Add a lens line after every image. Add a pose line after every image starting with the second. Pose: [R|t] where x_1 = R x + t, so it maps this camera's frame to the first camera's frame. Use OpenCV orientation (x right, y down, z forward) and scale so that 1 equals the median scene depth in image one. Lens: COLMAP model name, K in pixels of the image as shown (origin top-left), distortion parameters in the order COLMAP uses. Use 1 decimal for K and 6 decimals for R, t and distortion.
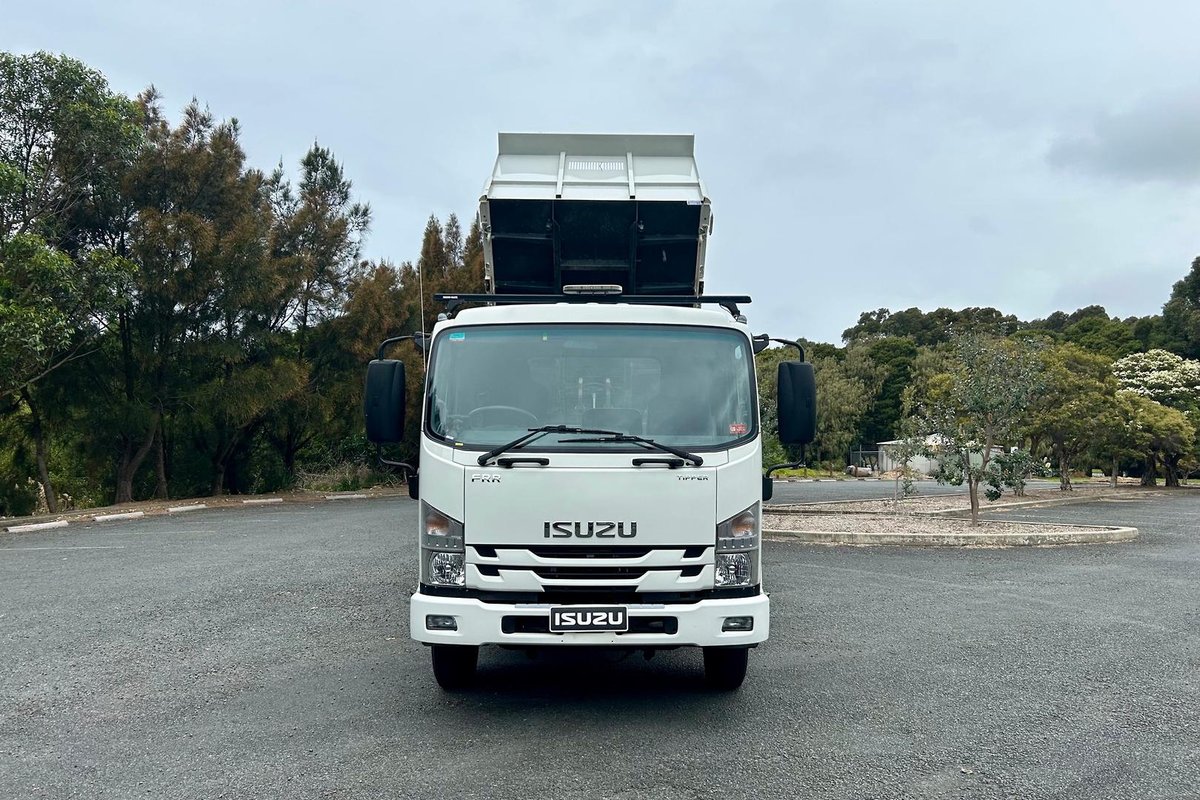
lens RADIAL K [[932.0, 0, 614.5], [0, 932.0, 366.8], [0, 0, 1]] dist [0.136157, 0.000161]
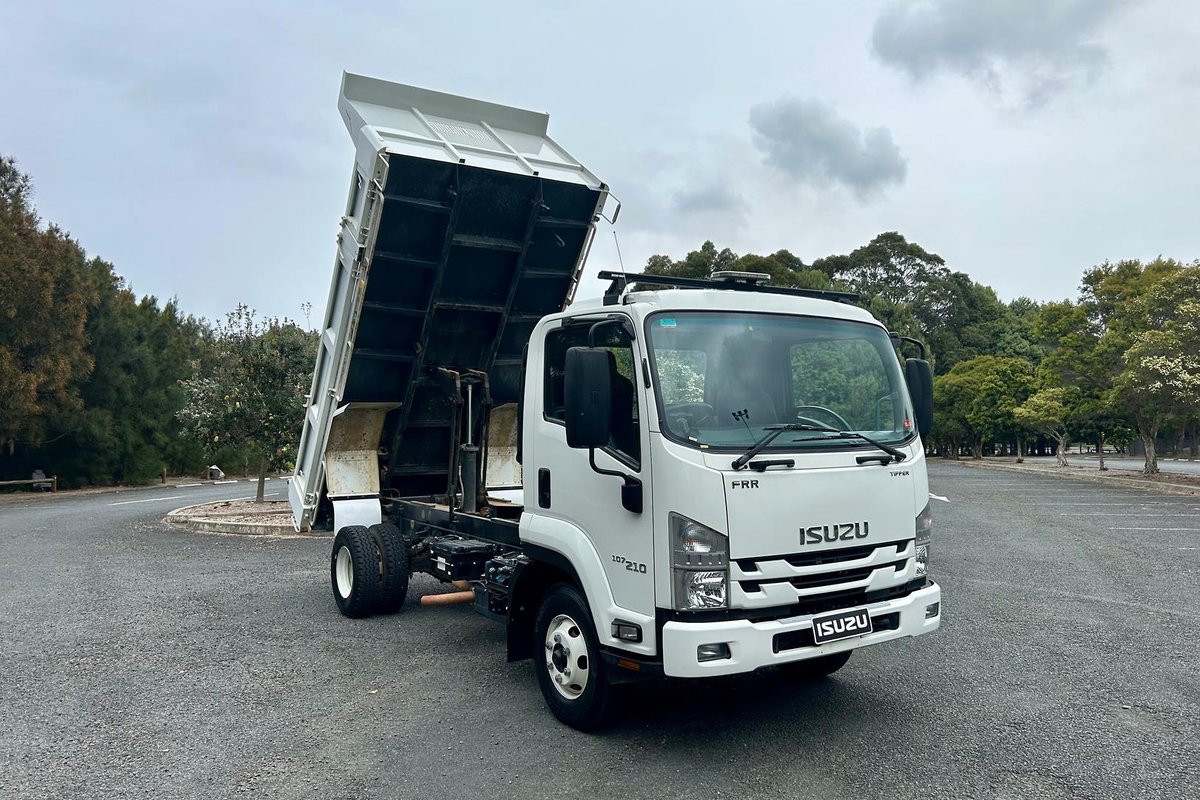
lens RADIAL K [[917.0, 0, 598.6], [0, 917.0, 376.3], [0, 0, 1]] dist [0.072639, -0.098647]
pose [[0.831662, 0.013340, 0.555122, -0.743907], [-0.025026, 0.999596, 0.013472, 0.008725], [-0.554718, -0.025096, 0.831660, 0.357492]]
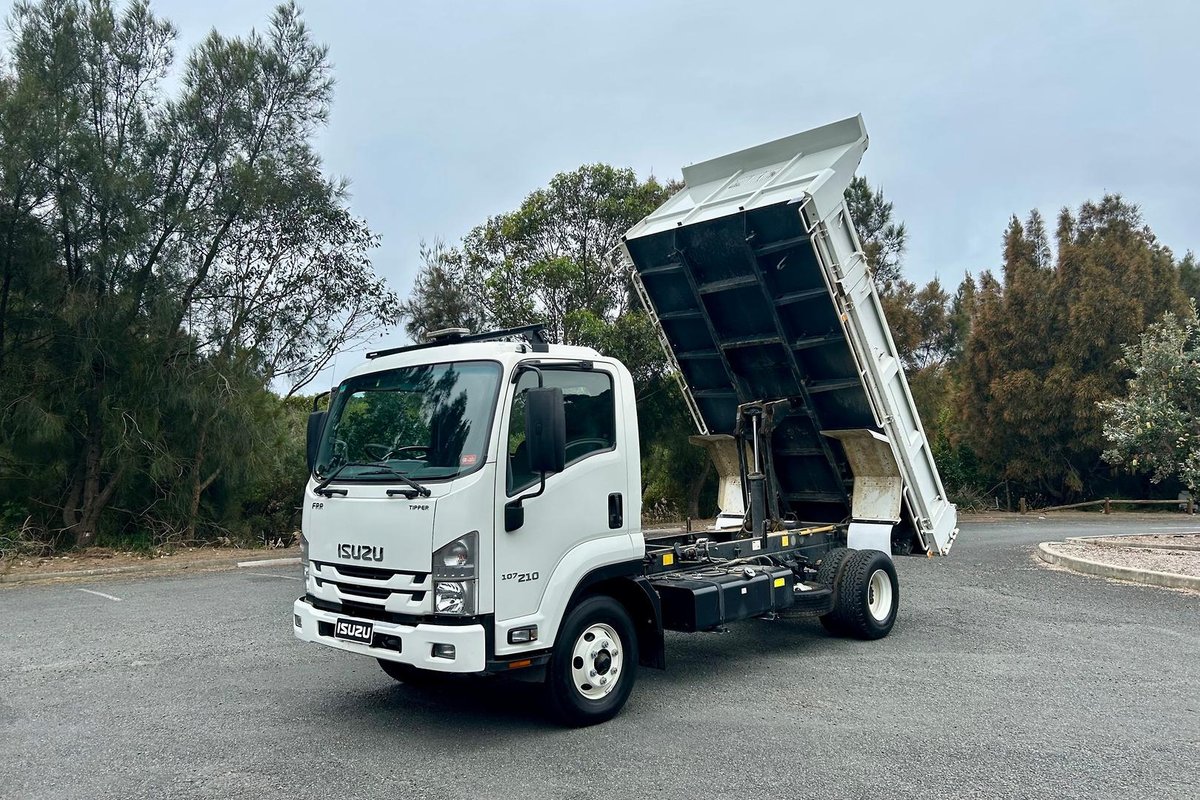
lens RADIAL K [[935.5, 0, 548.3], [0, 935.5, 356.5], [0, 0, 1]] dist [0.068887, -0.000204]
pose [[0.696551, -0.098925, -0.710656, 0.968714], [0.070864, 0.995092, -0.069061, 0.031780], [0.714000, -0.002255, 0.700142, 0.360102]]
